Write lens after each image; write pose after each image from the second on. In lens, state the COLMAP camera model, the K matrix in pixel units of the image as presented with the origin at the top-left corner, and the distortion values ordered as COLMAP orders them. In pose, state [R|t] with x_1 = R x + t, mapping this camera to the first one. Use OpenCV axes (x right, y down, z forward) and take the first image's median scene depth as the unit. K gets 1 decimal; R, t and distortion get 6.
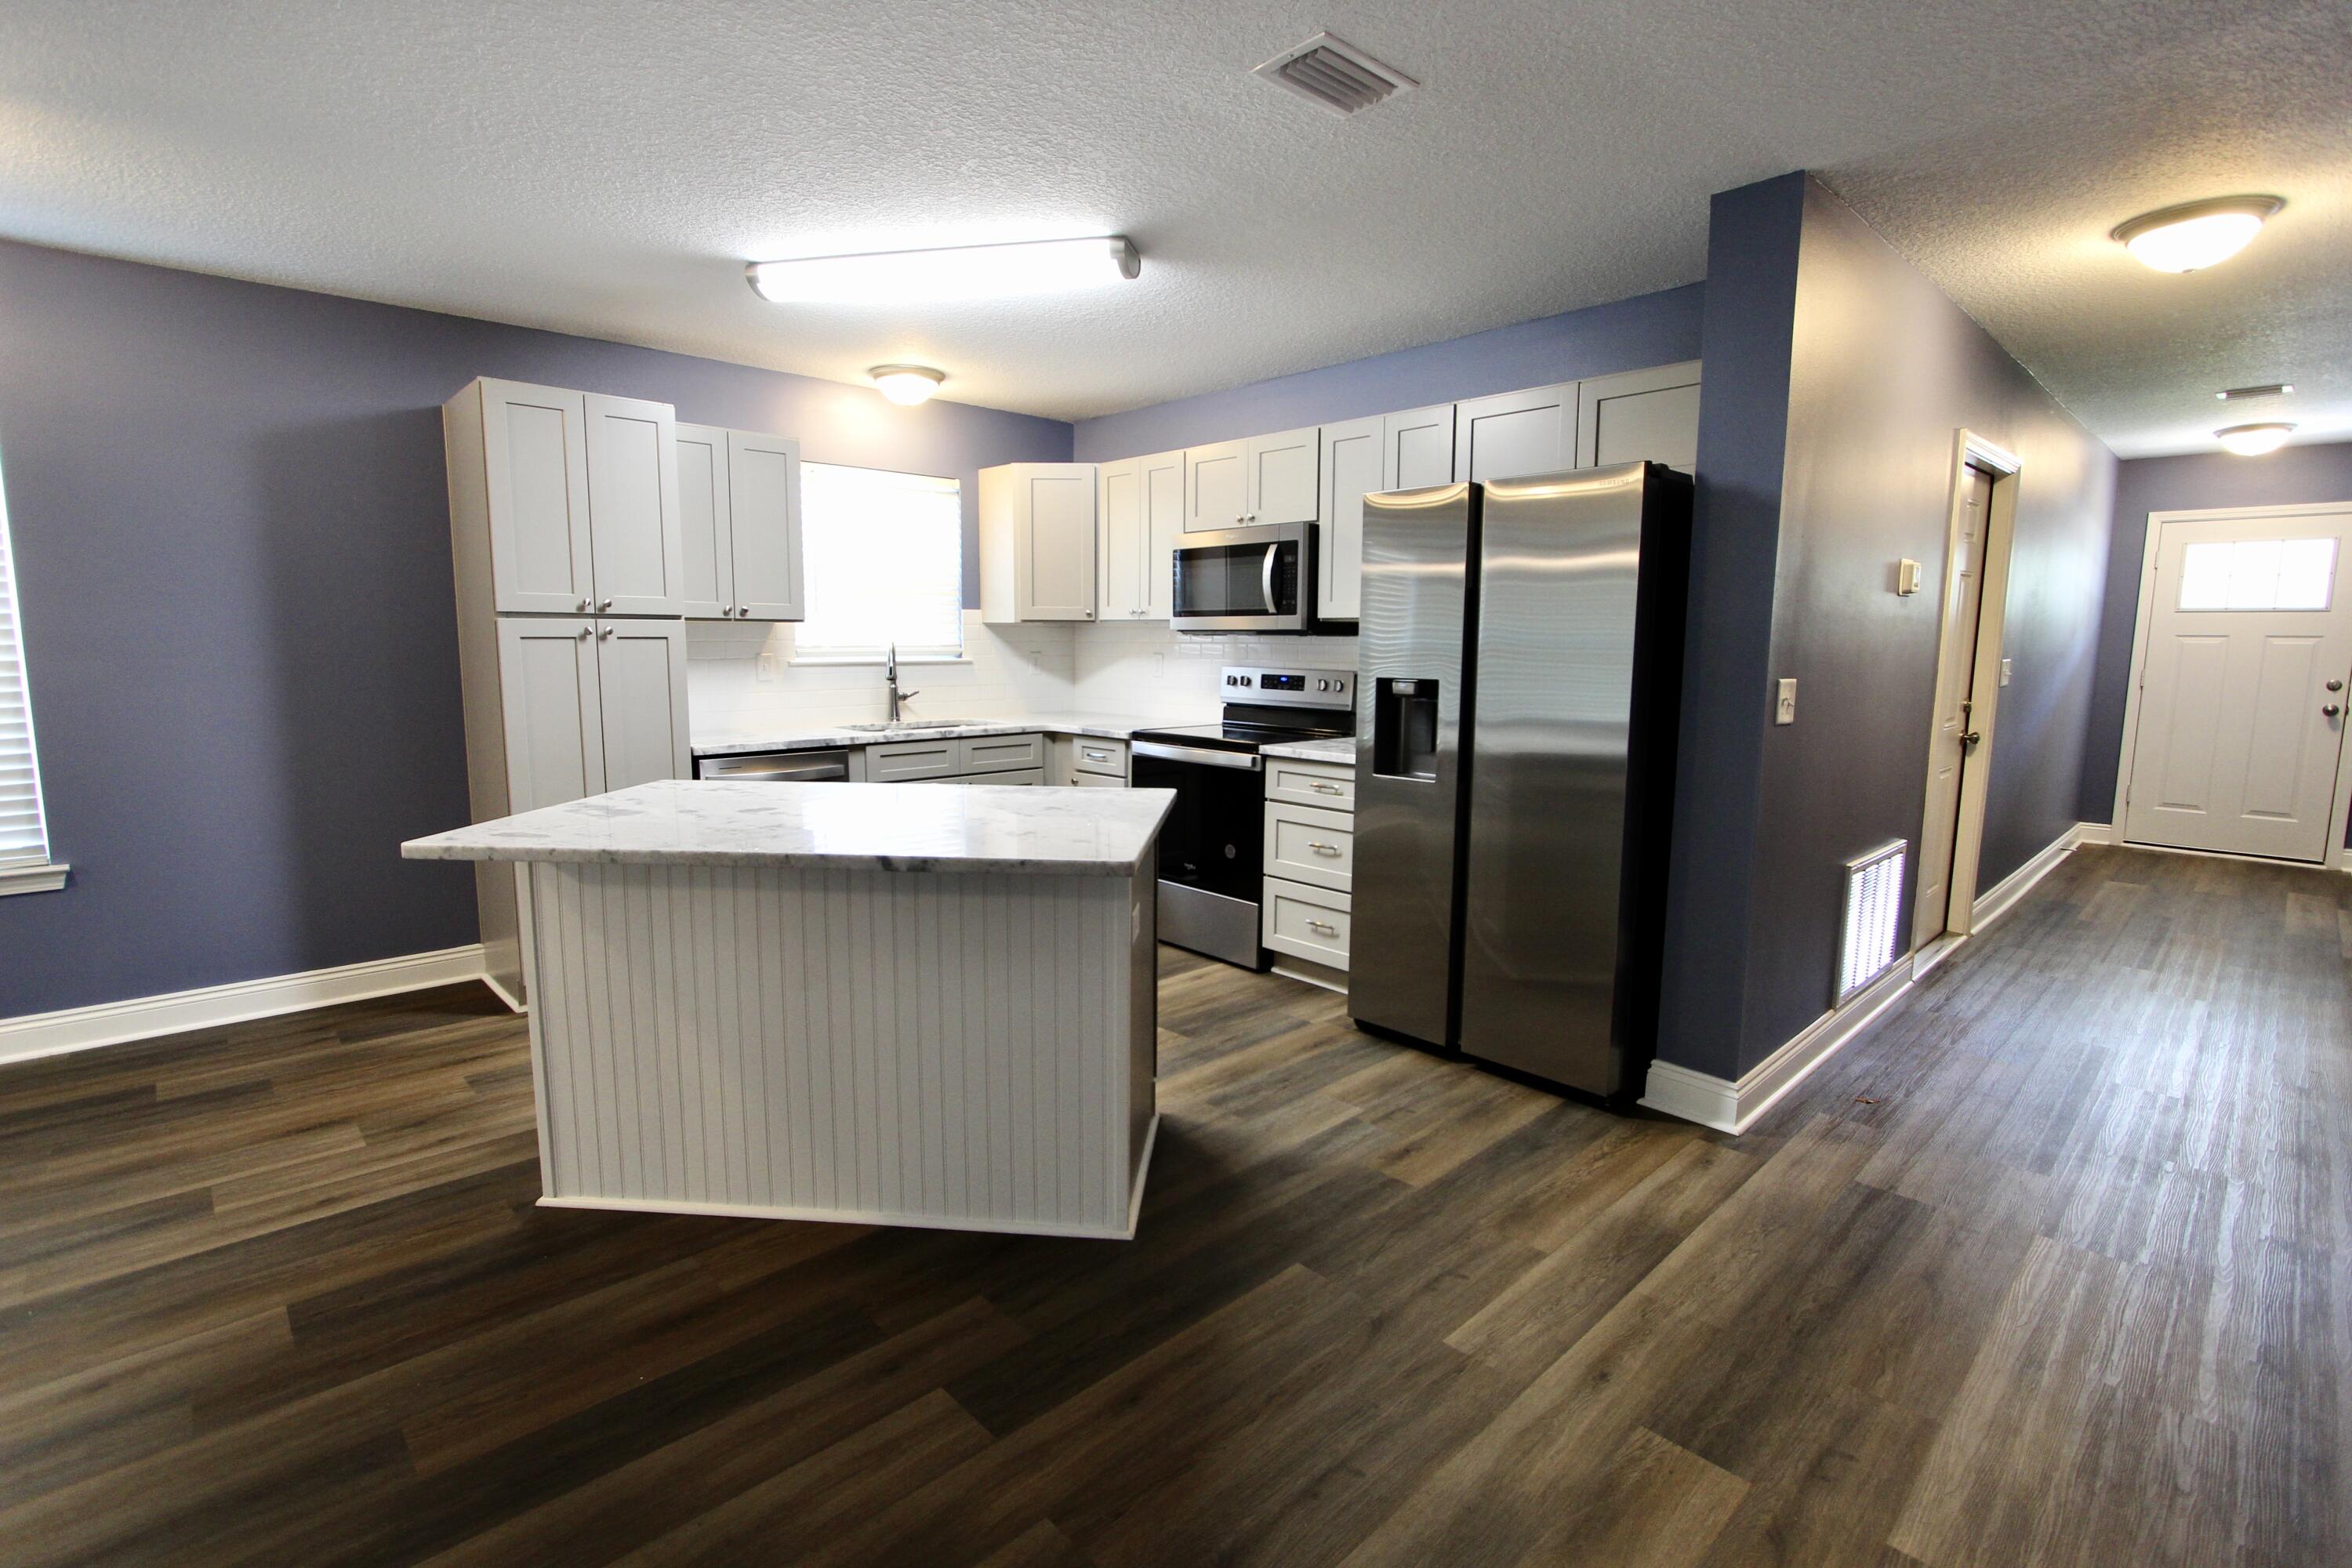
lens RADIAL K [[1087.1, 0, 1172.0], [0, 1087.1, 777.7], [0, 0, 1]] dist [-0.014726, 0.001762]
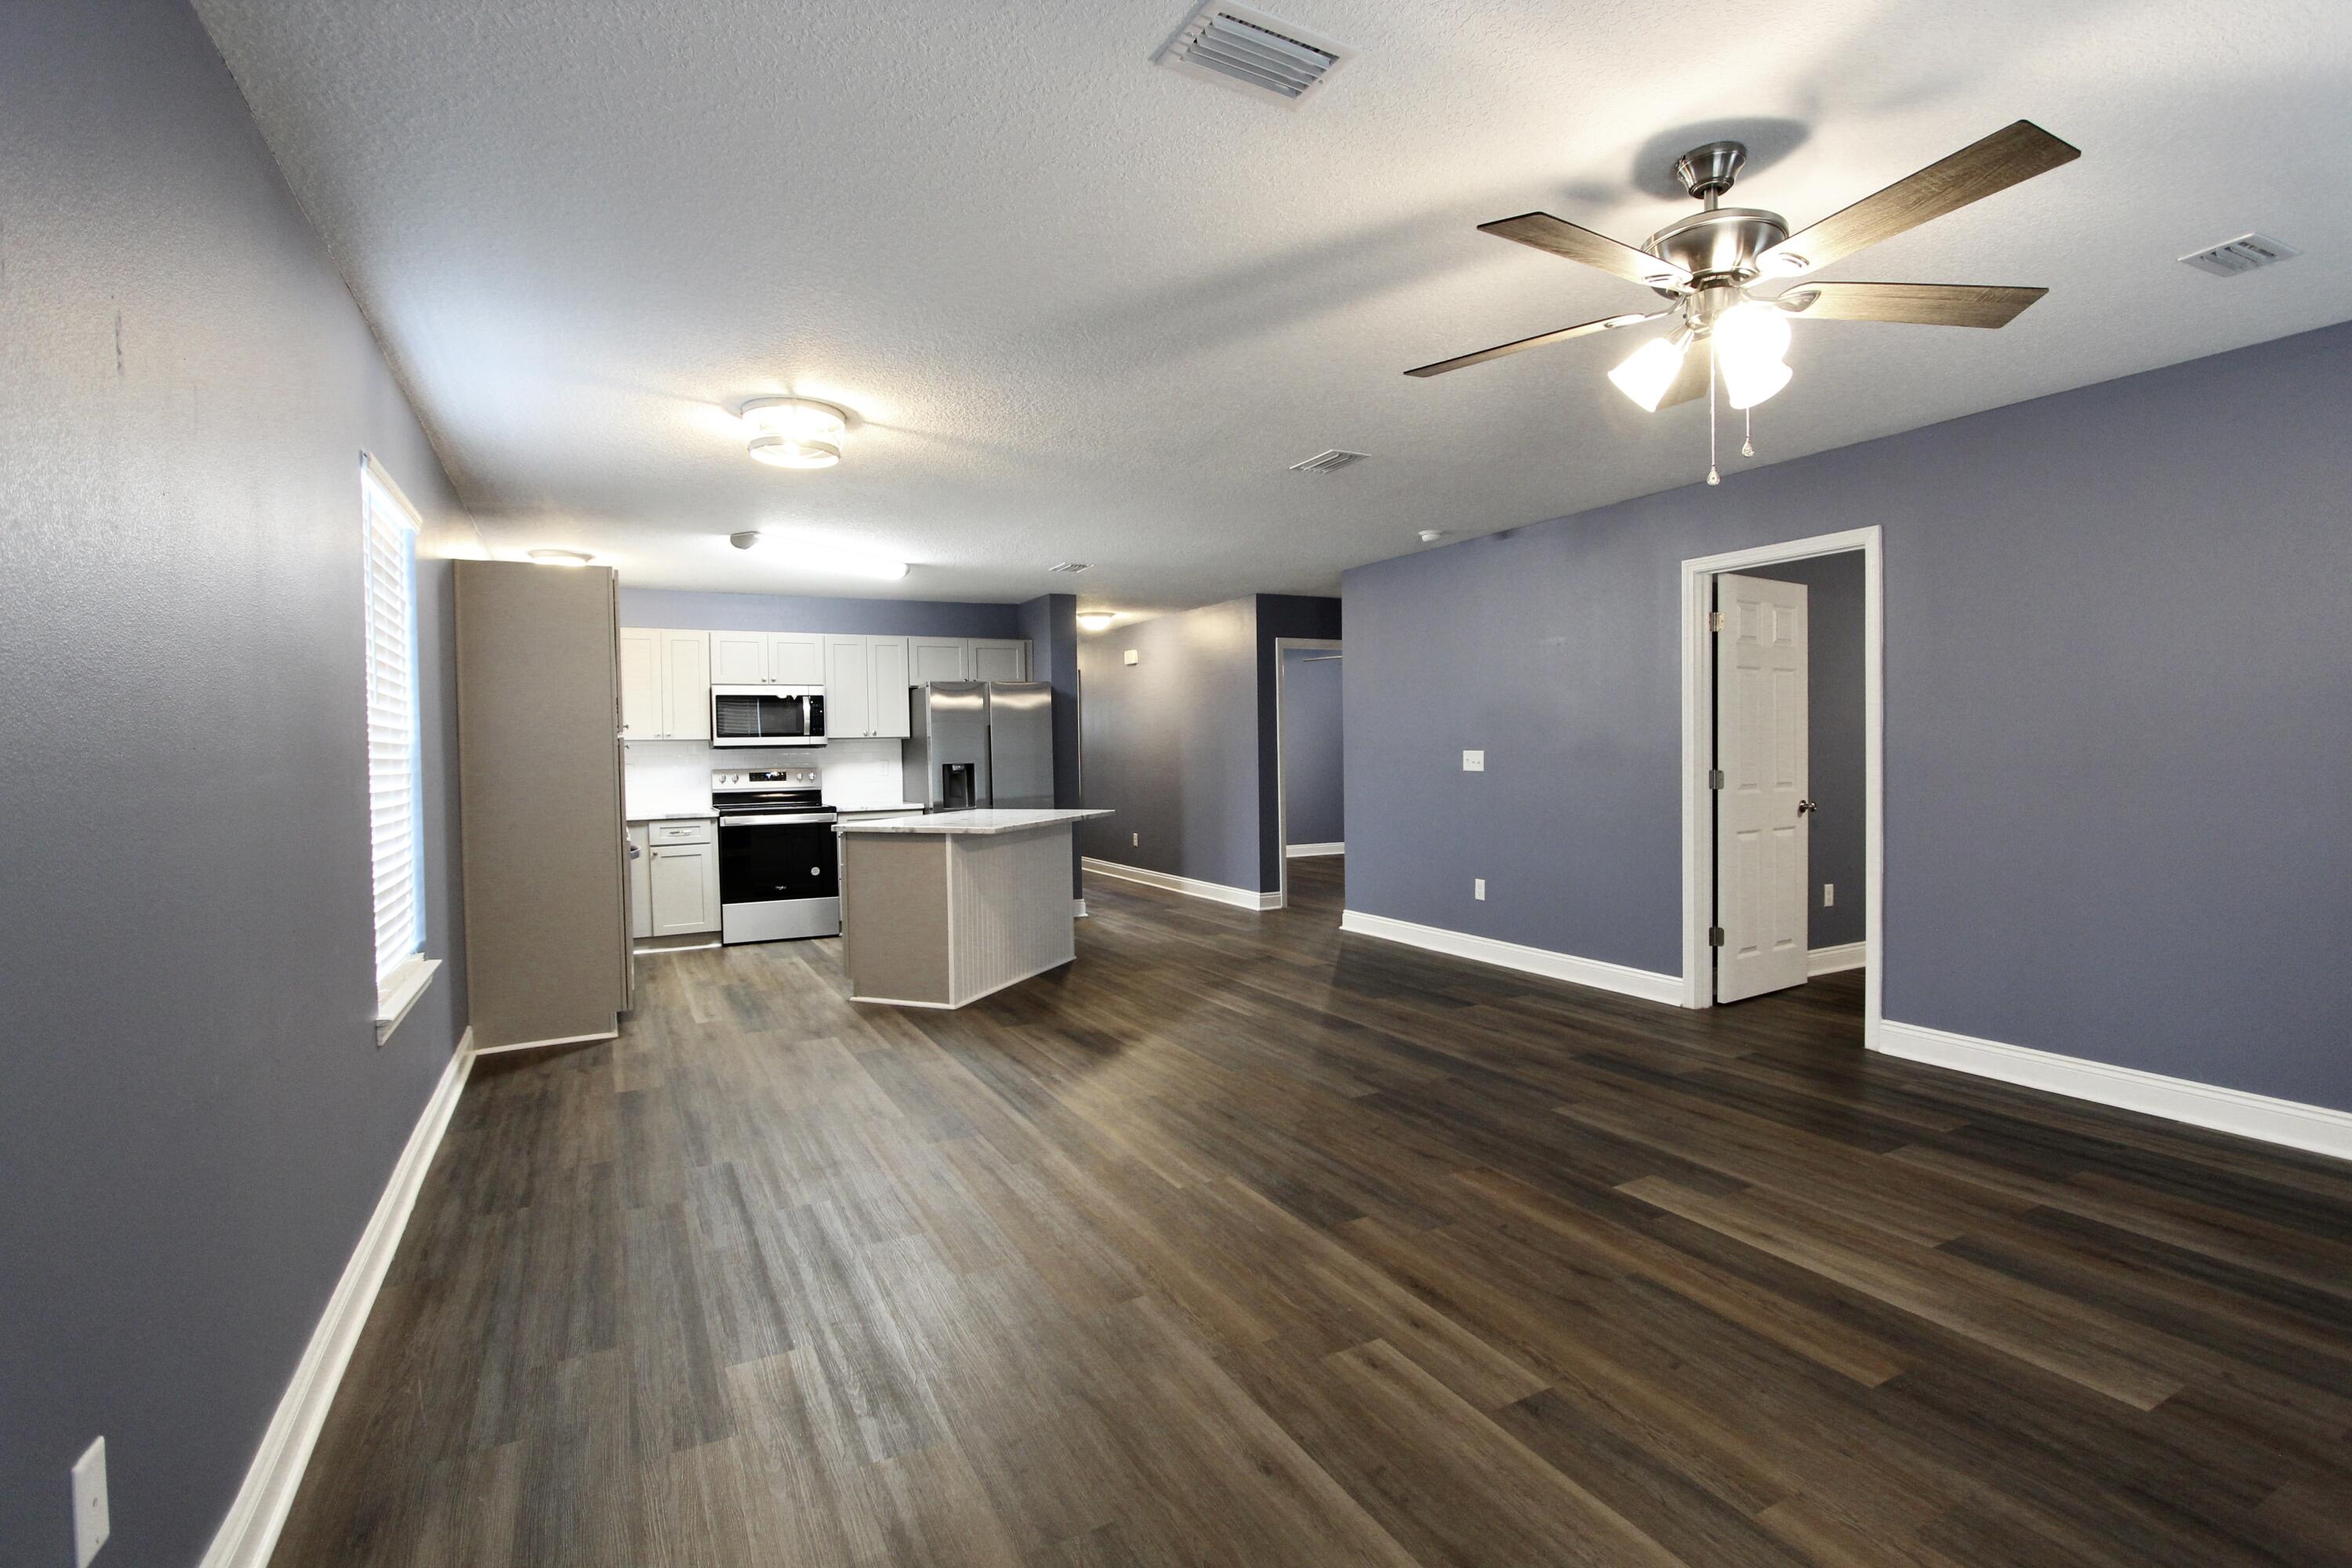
lens RADIAL K [[1087.1, 0, 1179.5], [0, 1087.1, 762.7], [0, 0, 1]] dist [-0.014726, 0.001762]
pose [[0.263308, -0.023826, 0.964418, -1.677416], [0.142360, 0.989710, -0.014416, 0.005253], [-0.954150, 0.141090, 0.263990, -0.041584]]
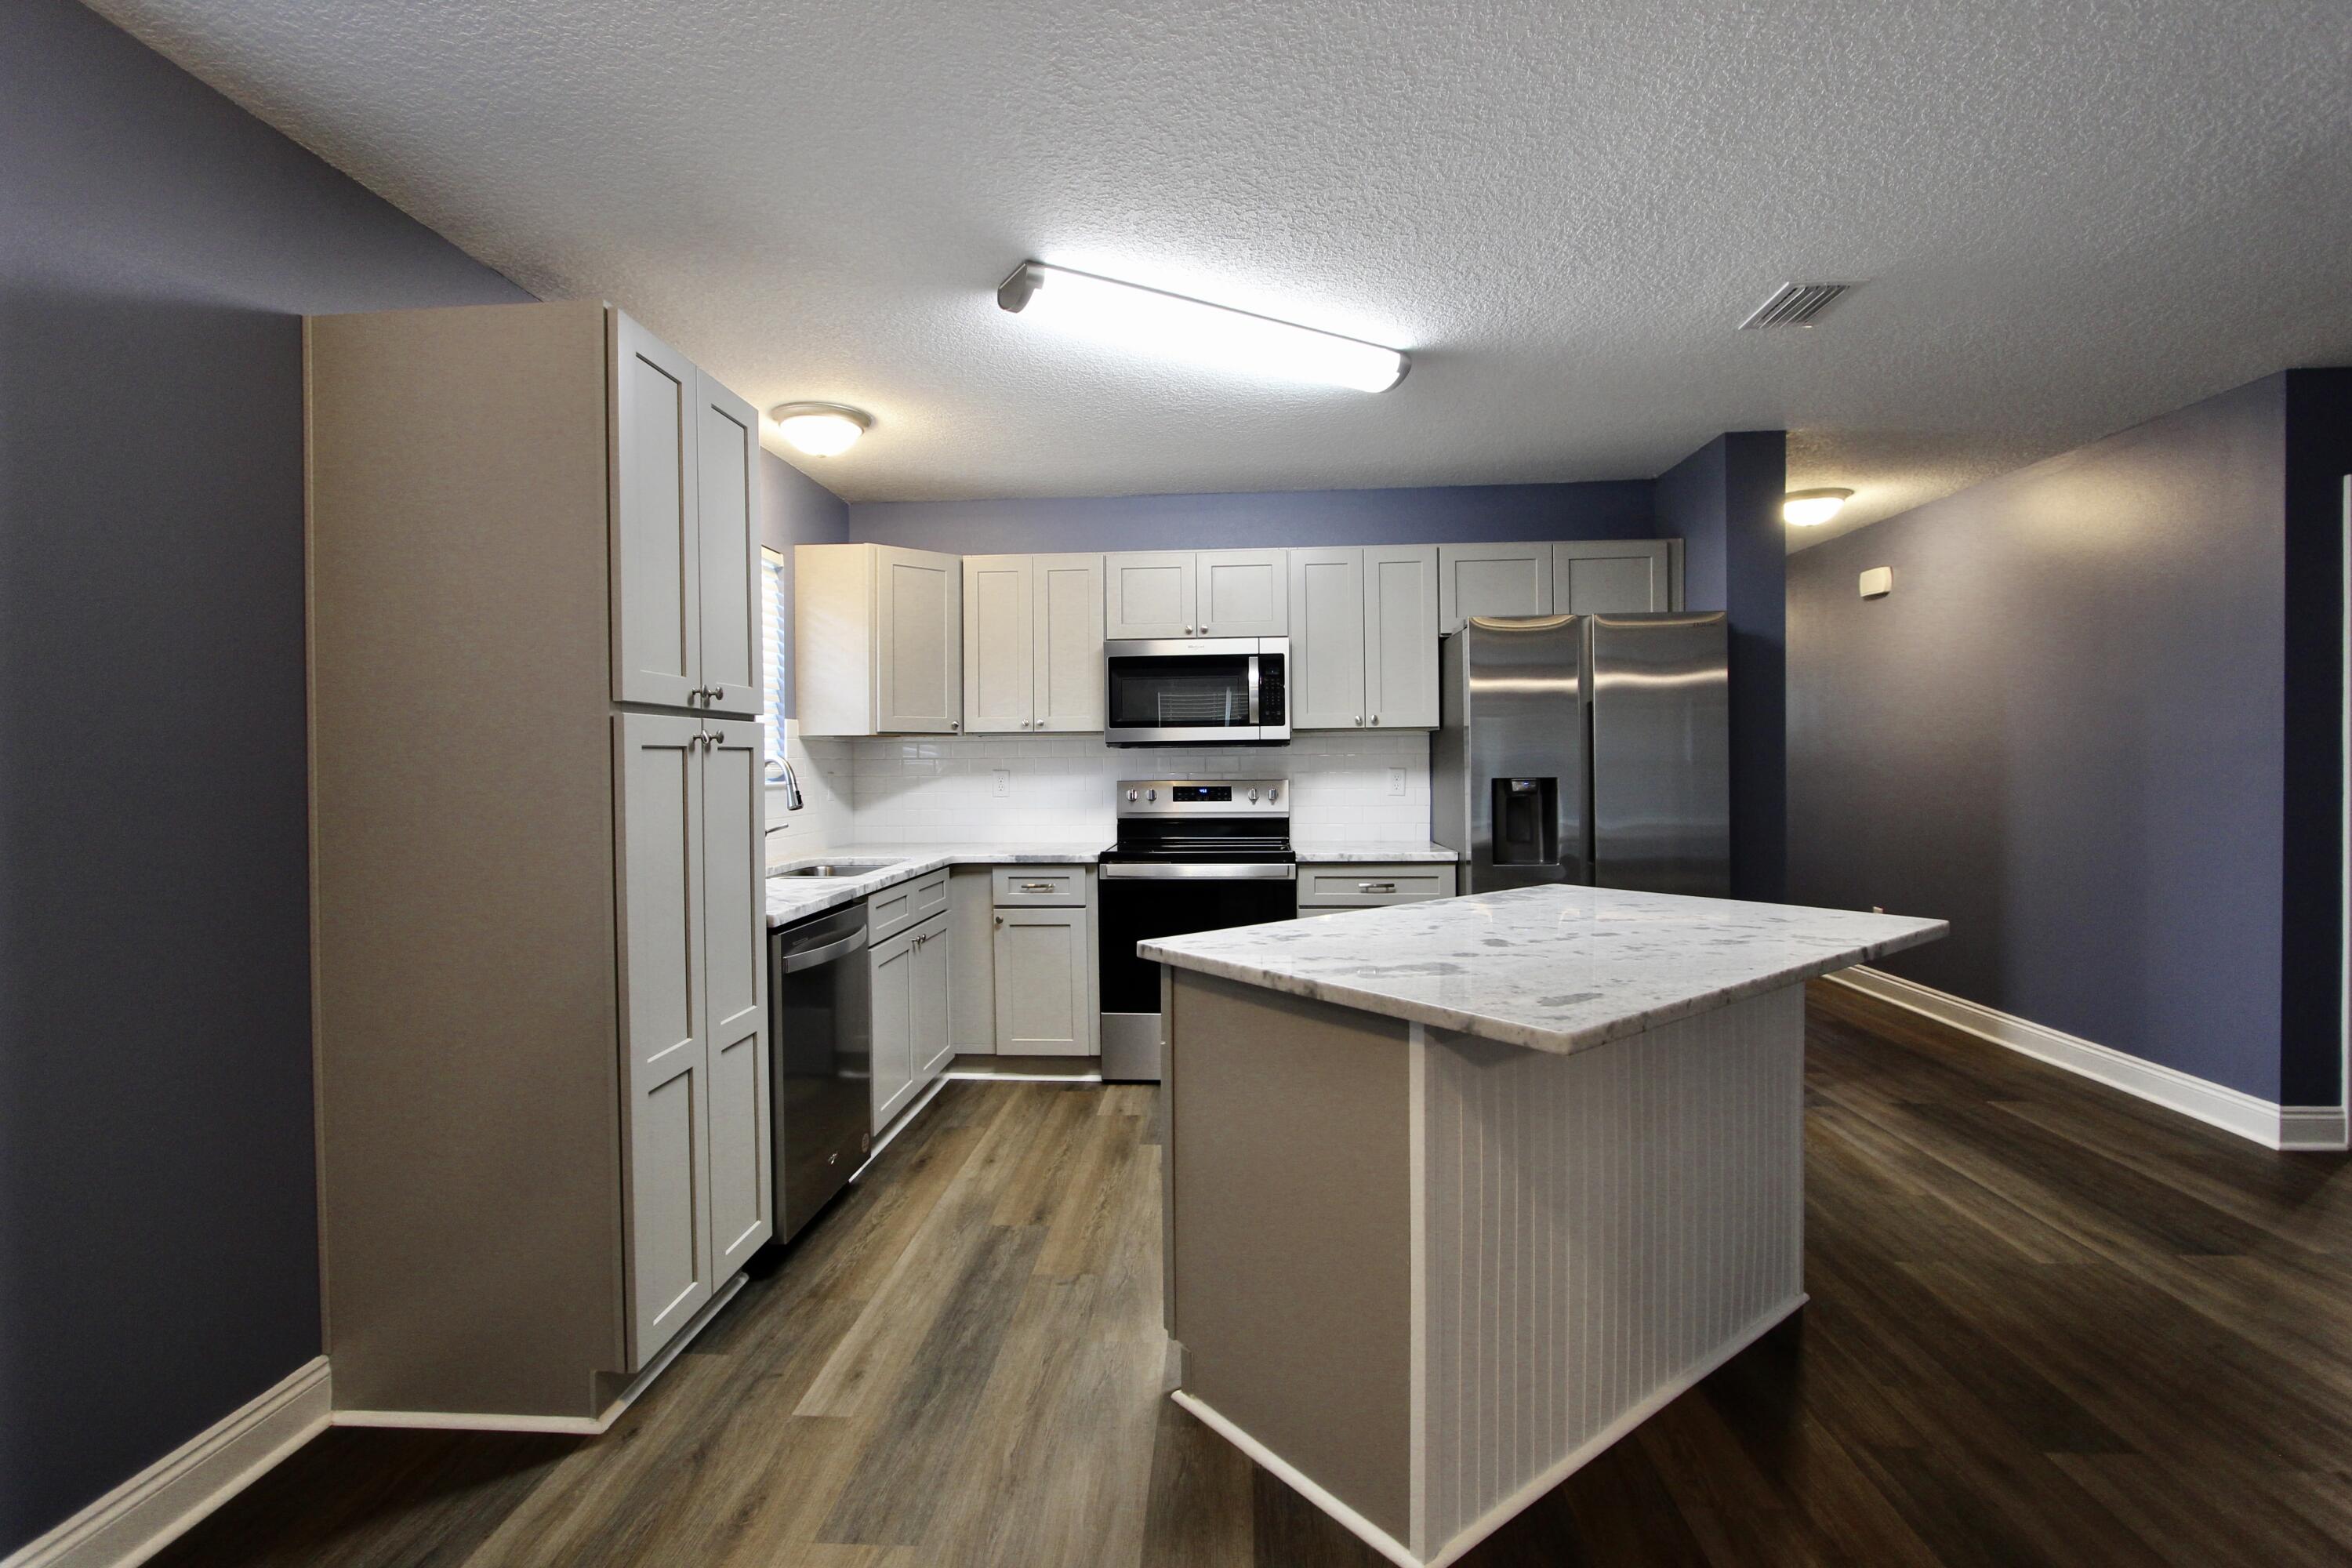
lens RADIAL K [[1087.1, 0, 1171.5], [0, 1087.1, 775.2], [0, 0, 1]] dist [-0.014726, 0.001762]
pose [[0.733283, -0.022550, 0.679549, -0.754363], [0.101786, 0.991828, -0.076922, -0.039280], [-0.672262, 0.125574, 0.729586, 0.371719]]
